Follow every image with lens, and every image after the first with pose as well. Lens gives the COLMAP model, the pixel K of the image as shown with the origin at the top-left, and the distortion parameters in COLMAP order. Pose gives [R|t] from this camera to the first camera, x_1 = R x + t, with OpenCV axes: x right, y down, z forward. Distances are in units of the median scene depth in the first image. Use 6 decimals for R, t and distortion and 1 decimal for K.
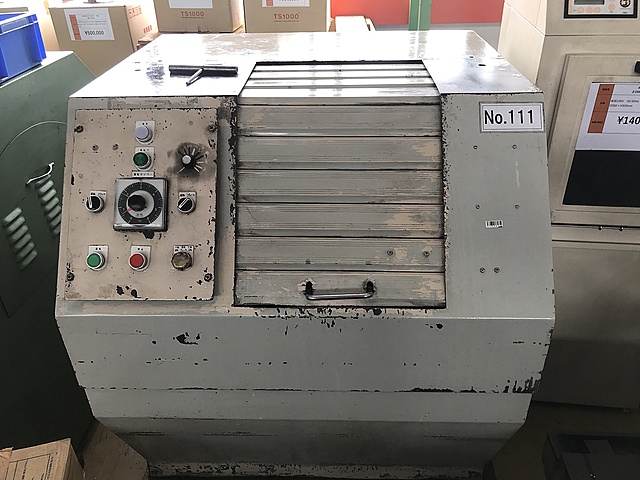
lens RADIAL K [[528.9, 0, 319.7], [0, 528.9, 221.1], [0, 0, 1]] dist [0.037263, -0.050487]
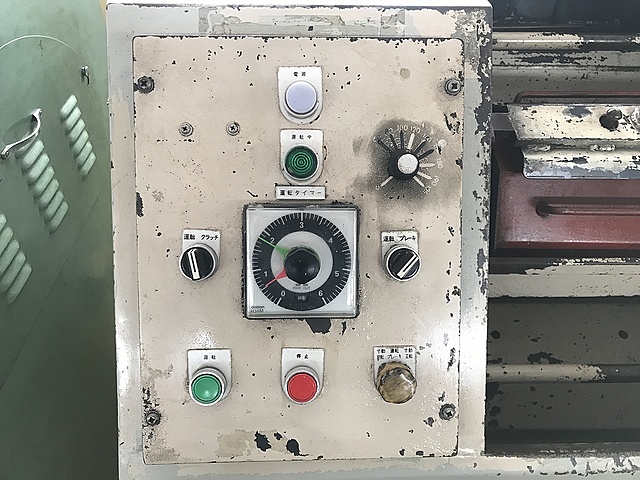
lens RADIAL K [[528.9, 0, 319.7], [0, 528.9, 221.1], [0, 0, 1]] dist [0.037263, -0.050487]
pose [[0.997078, -0.009663, 0.075771, -0.344673], [-0.004880, 0.981881, 0.189436, -0.146640], [-0.076229, -0.189253, 0.978965, 0.547123]]
